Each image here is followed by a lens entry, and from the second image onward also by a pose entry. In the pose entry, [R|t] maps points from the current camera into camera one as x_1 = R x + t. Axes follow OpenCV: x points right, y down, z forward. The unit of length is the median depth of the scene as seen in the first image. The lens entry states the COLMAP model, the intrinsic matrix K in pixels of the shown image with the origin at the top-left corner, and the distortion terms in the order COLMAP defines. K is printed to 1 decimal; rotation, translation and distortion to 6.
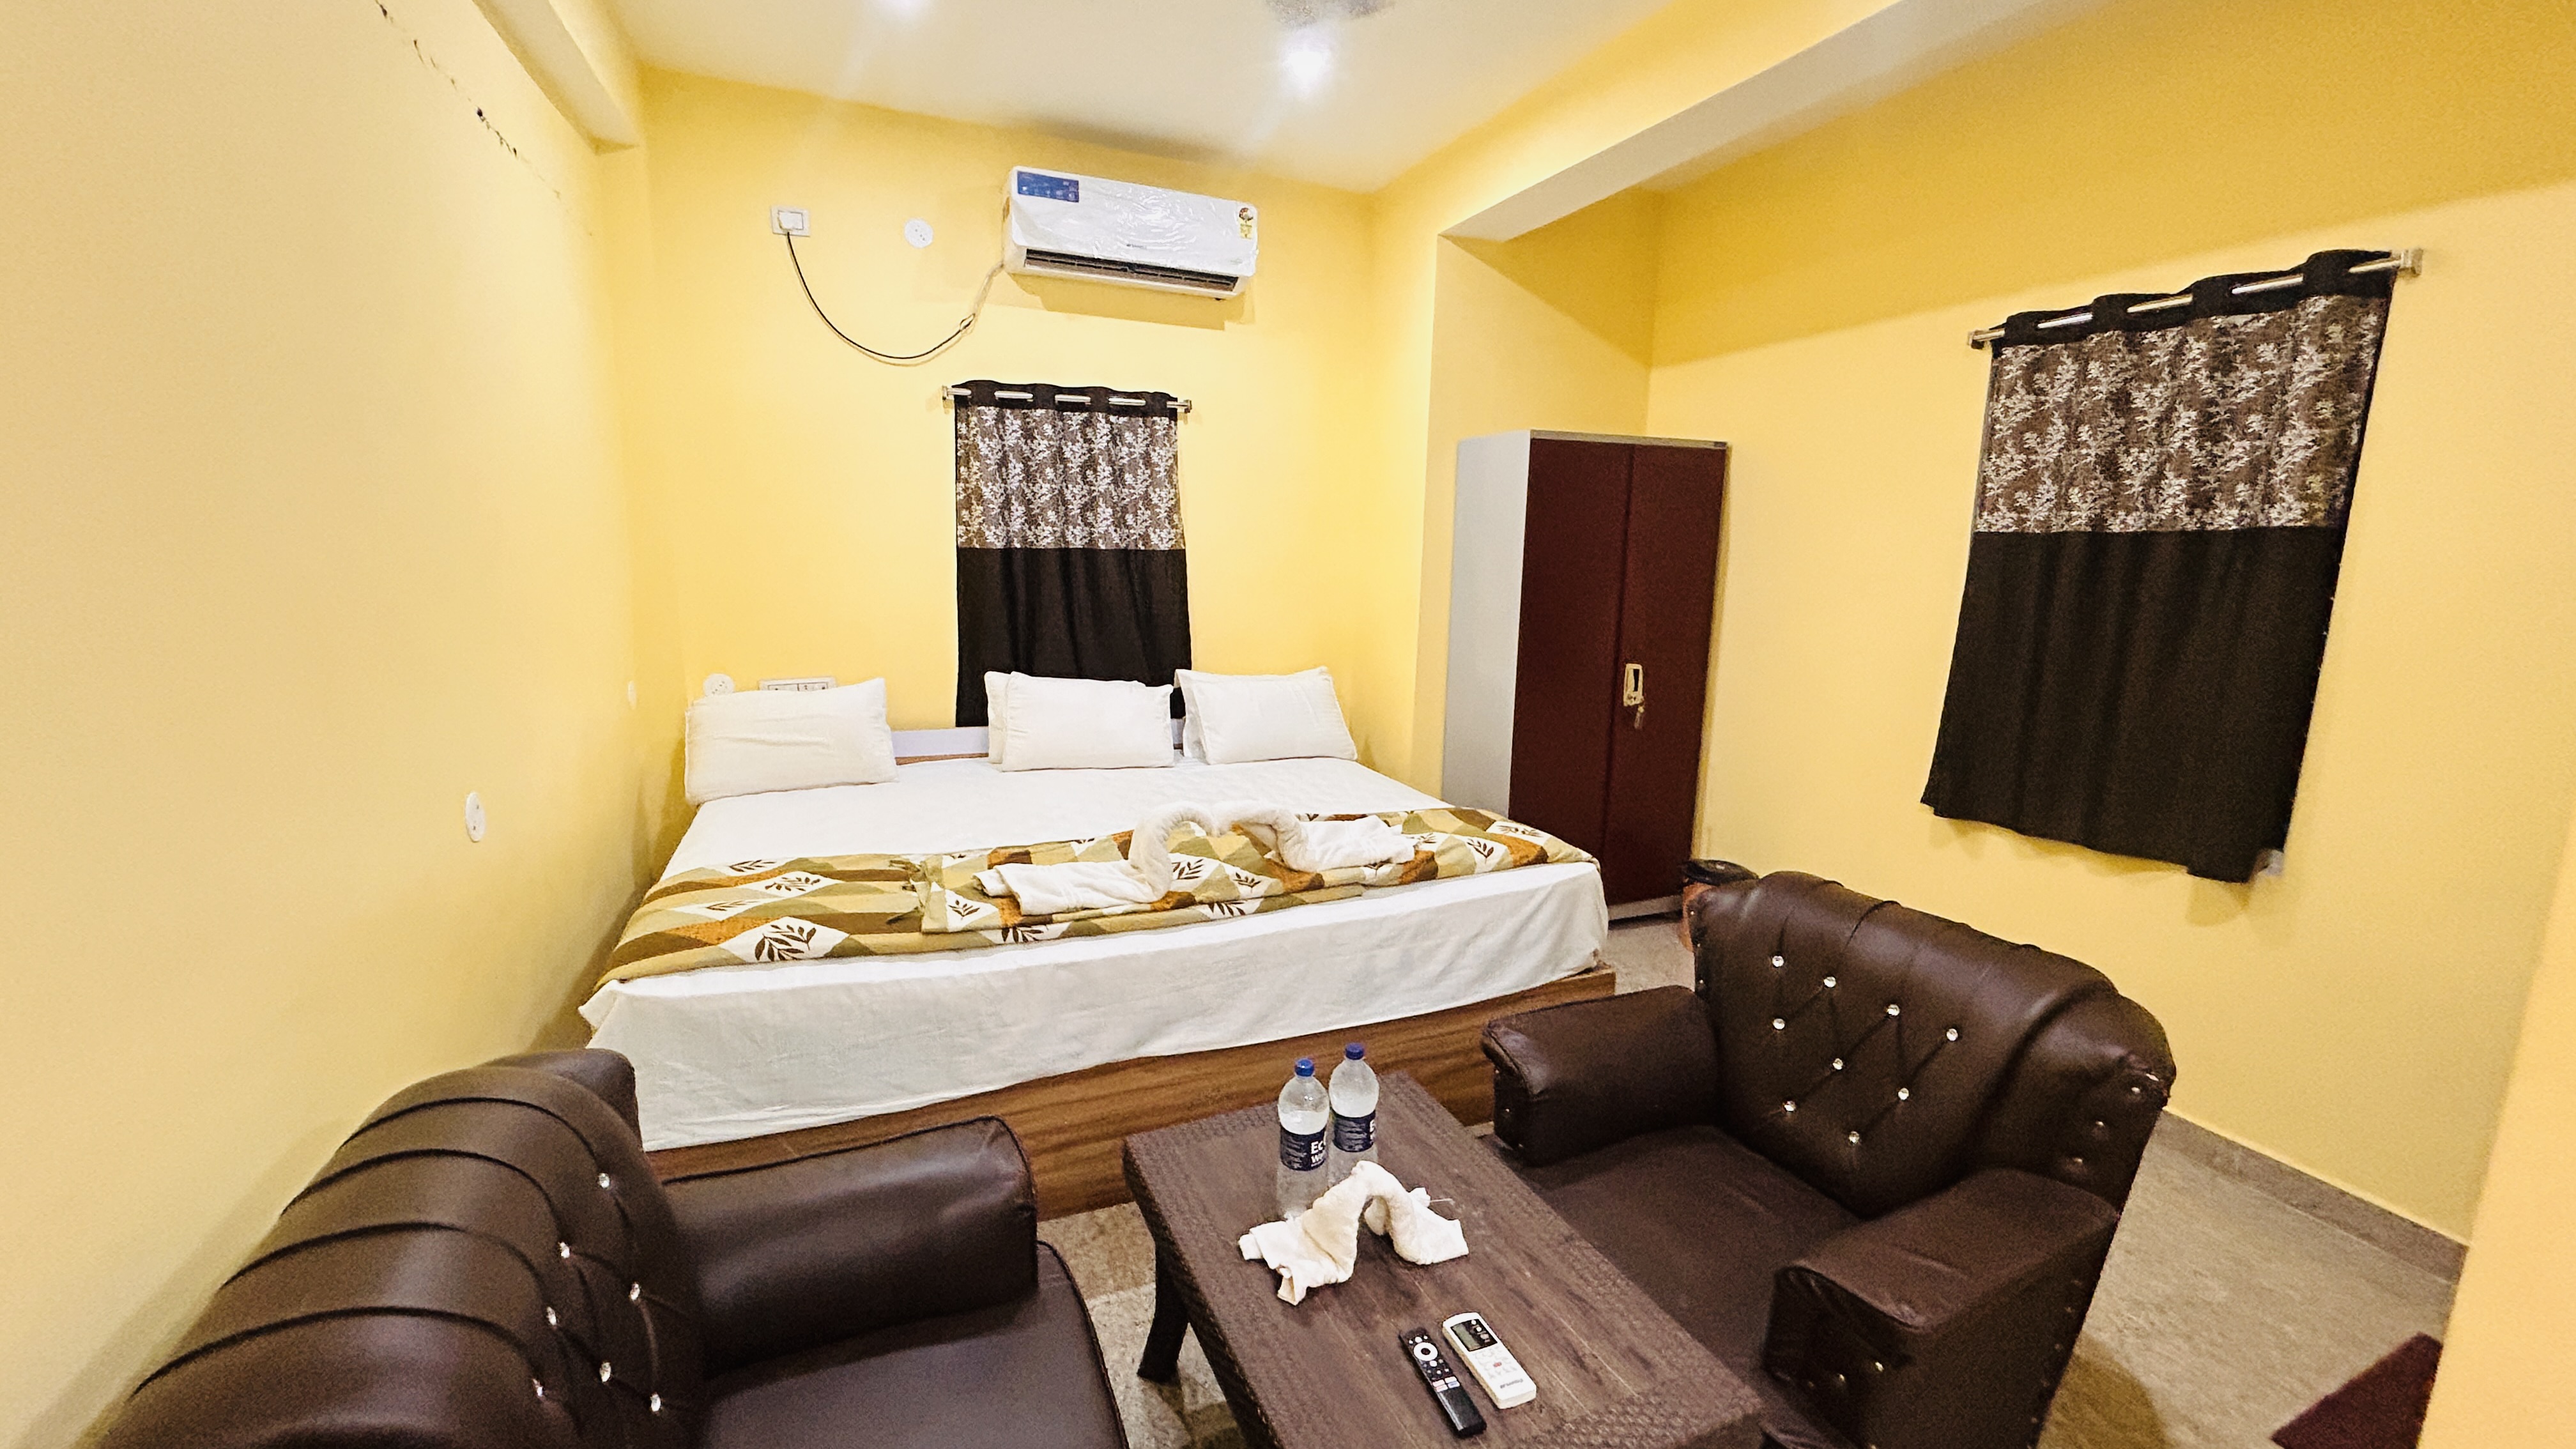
lens RADIAL K [[1036.3, 0, 1288.0], [0, 1036.3, 725.9], [0, 0, 1]] dist [0.000606, 0.000482]
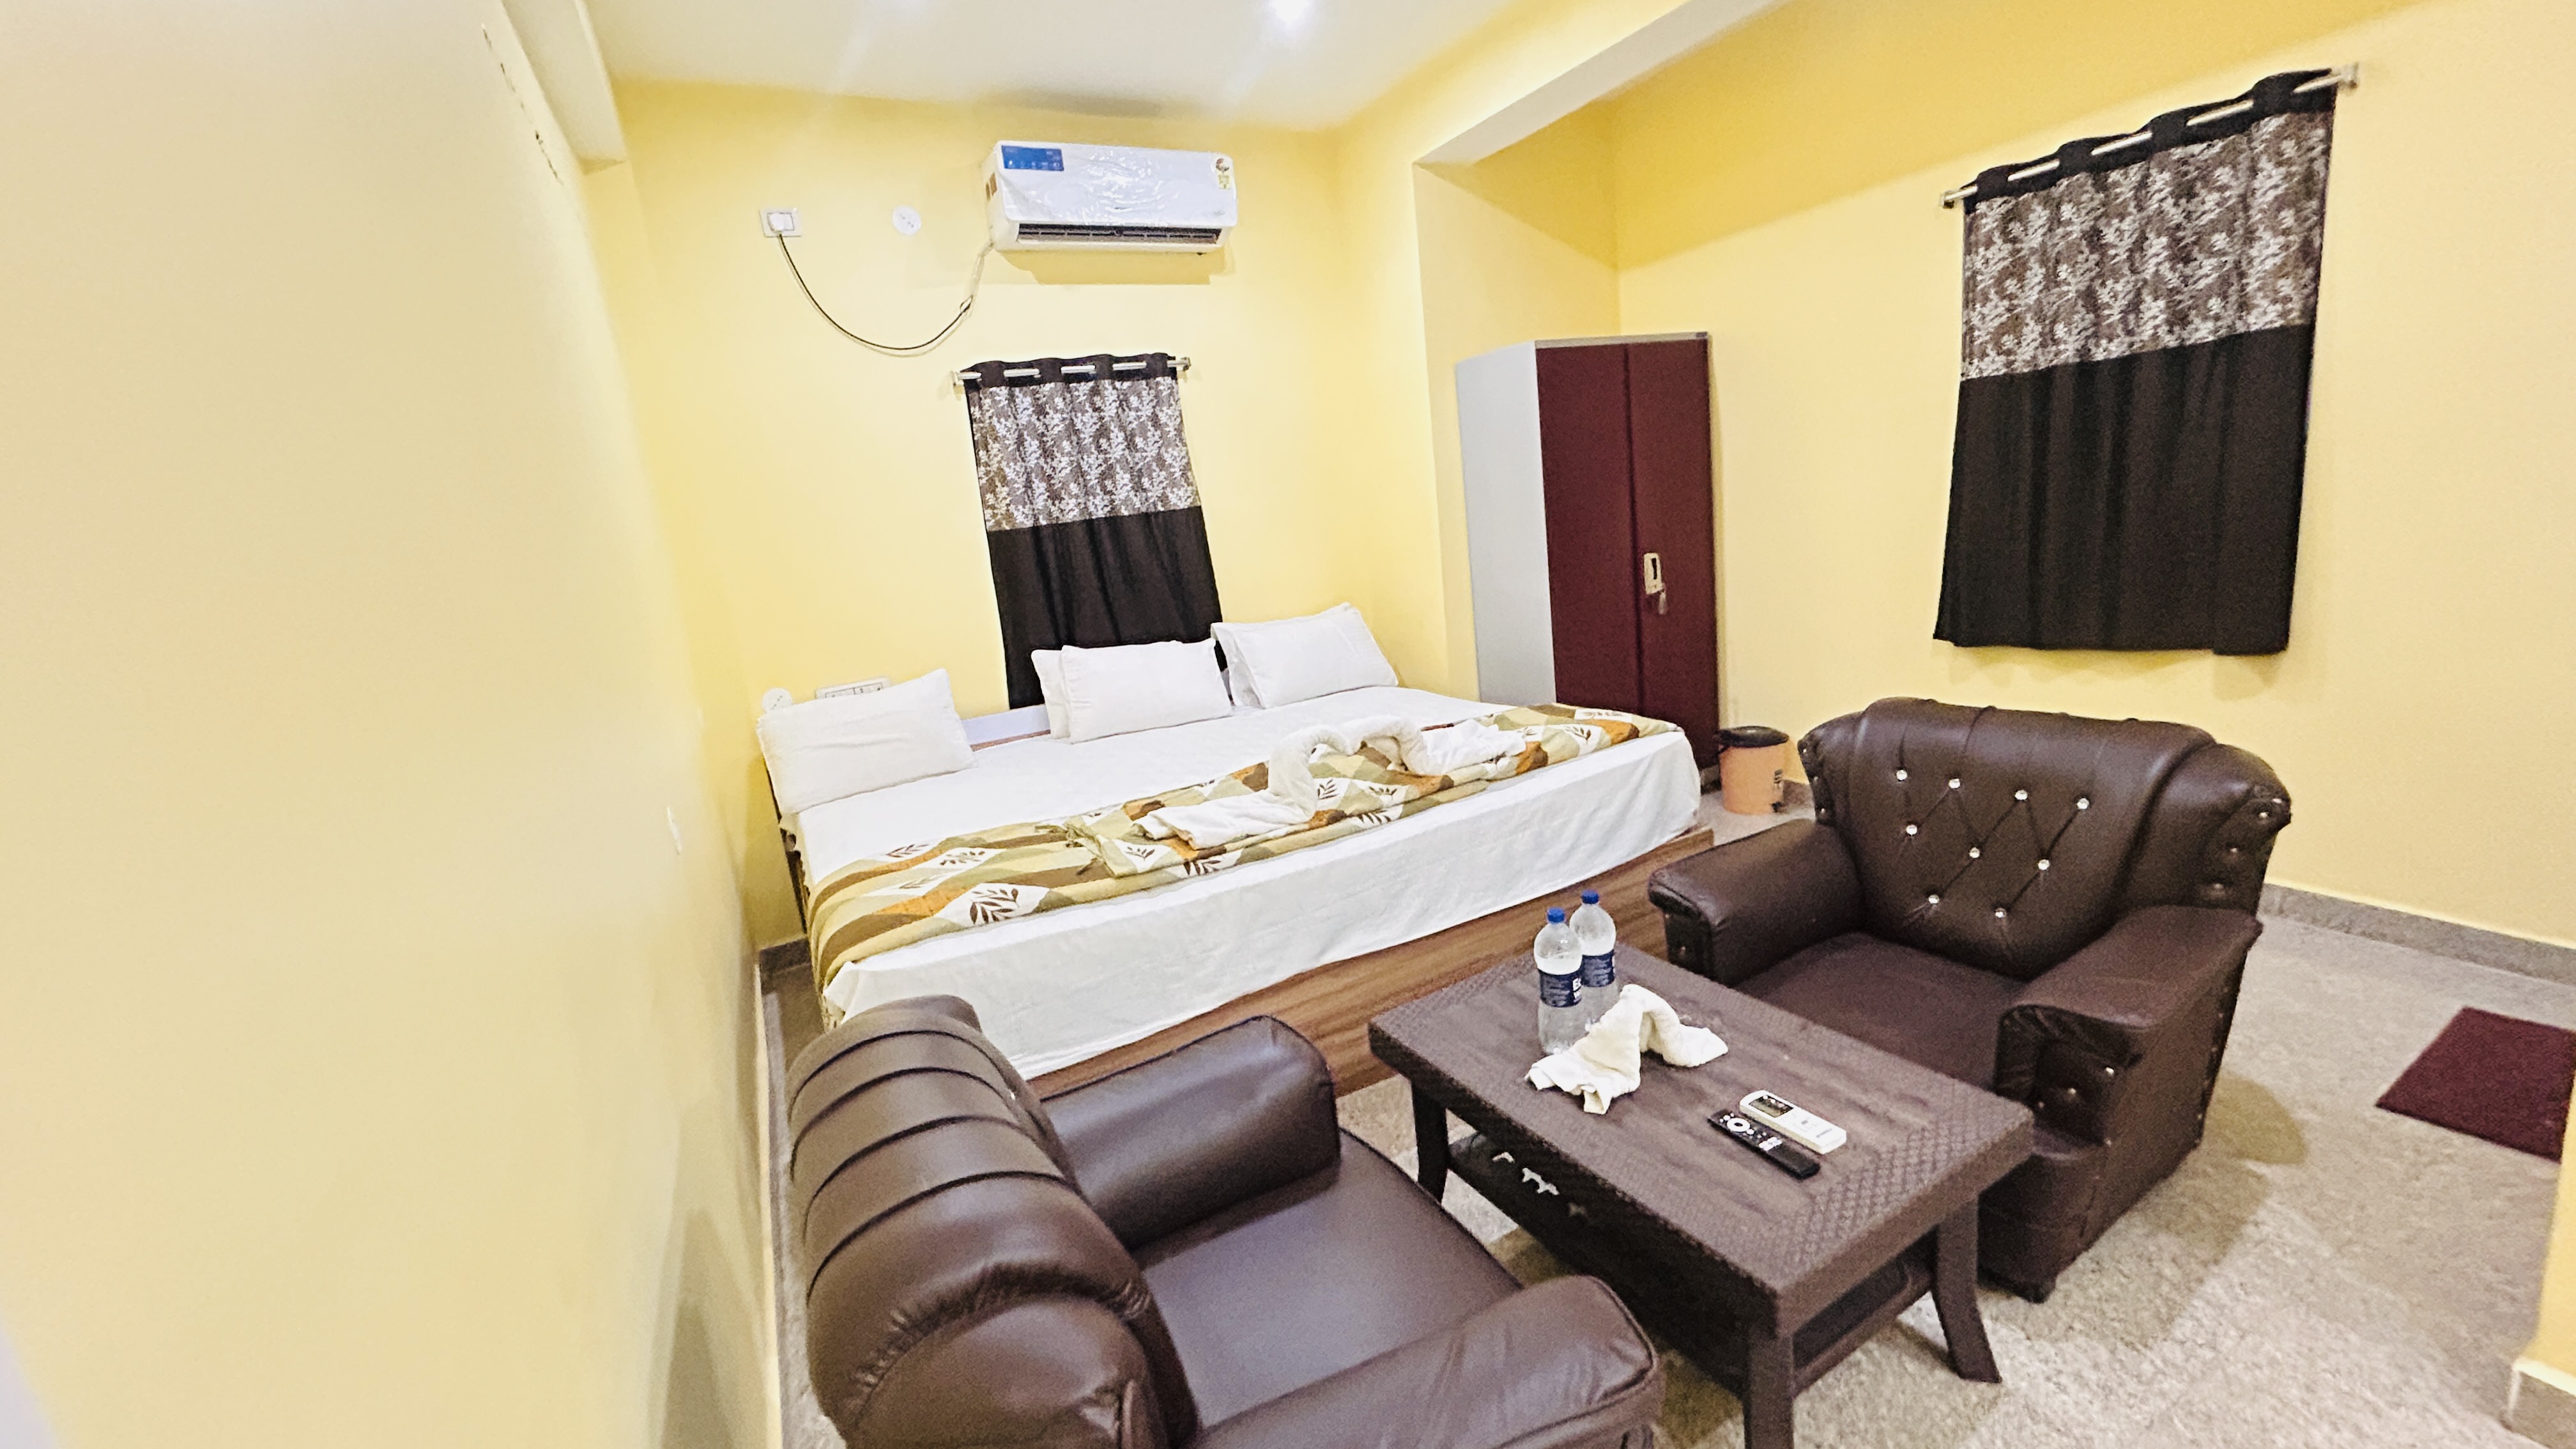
lens RADIAL K [[1039.4, 0, 1288.0], [0, 1039.4, 724.5], [0, 0, 1]] dist [0.000817, 0.000512]
pose [[0.986510, -0.149701, 0.066245, -0.187026], [0.147561, 0.988393, 0.036117, 0.028567], [-0.070883, -0.025855, 0.997149, -0.046312]]
